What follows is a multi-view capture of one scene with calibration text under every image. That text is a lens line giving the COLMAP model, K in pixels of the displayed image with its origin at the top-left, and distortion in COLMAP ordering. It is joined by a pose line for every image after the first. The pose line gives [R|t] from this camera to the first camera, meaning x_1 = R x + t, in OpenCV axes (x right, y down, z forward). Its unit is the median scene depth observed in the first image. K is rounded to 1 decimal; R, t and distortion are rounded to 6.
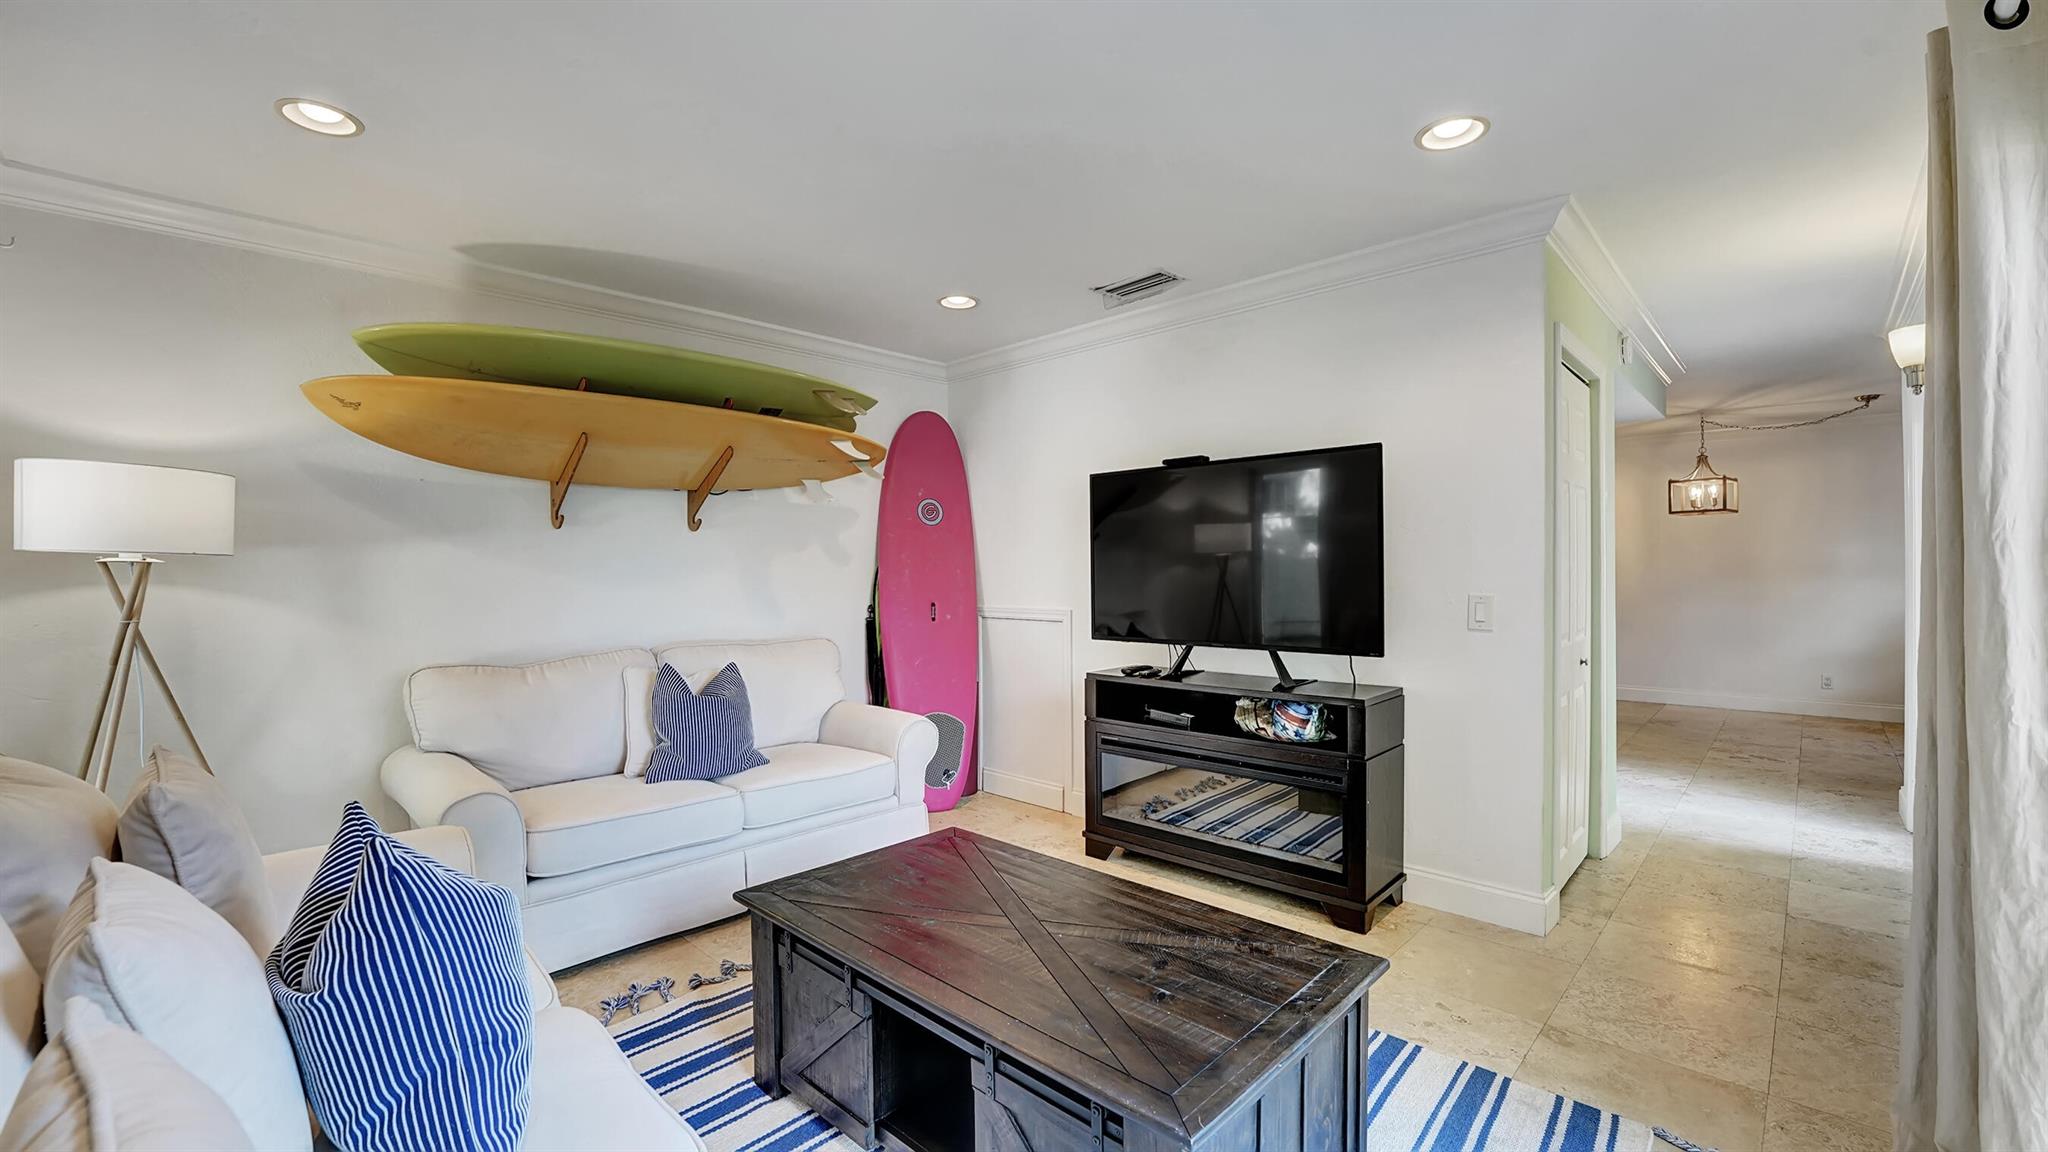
lens RADIAL K [[839.3, 0, 1018.6], [0, 839.3, 573.0], [0, 0, 1]] dist [-0.018653, -0.000010]
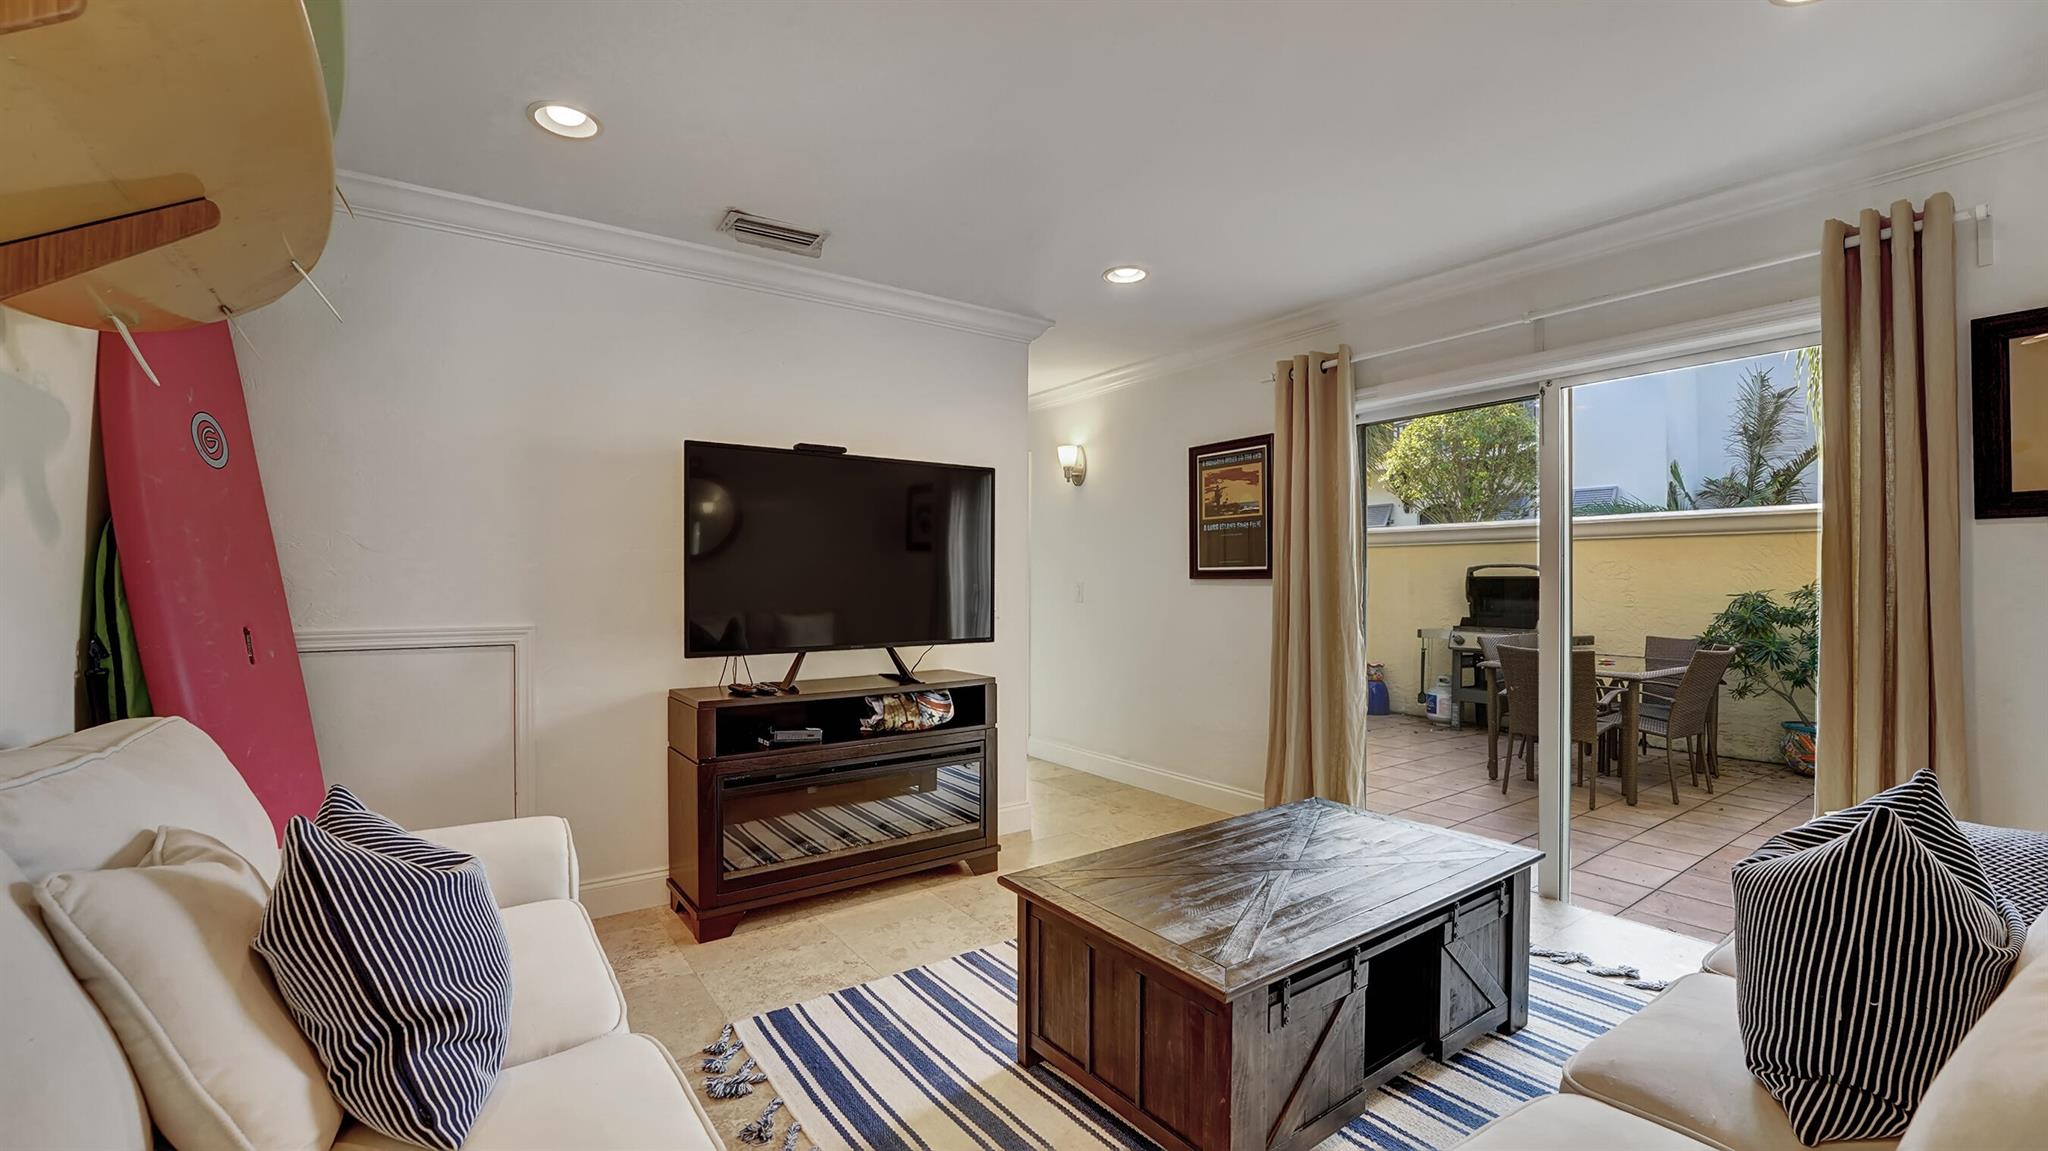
lens RADIAL K [[839.3, 0, 1018.6], [0, 839.3, 572.5], [0, 0, 1]] dist [-0.018653, -0.000010]
pose [[0.177505, 0.018162, 0.983952, -0.674571], [-0.002003, 0.999834, -0.018093, 0.017520], [-0.984118, 0.001241, 0.177512, 0.640721]]
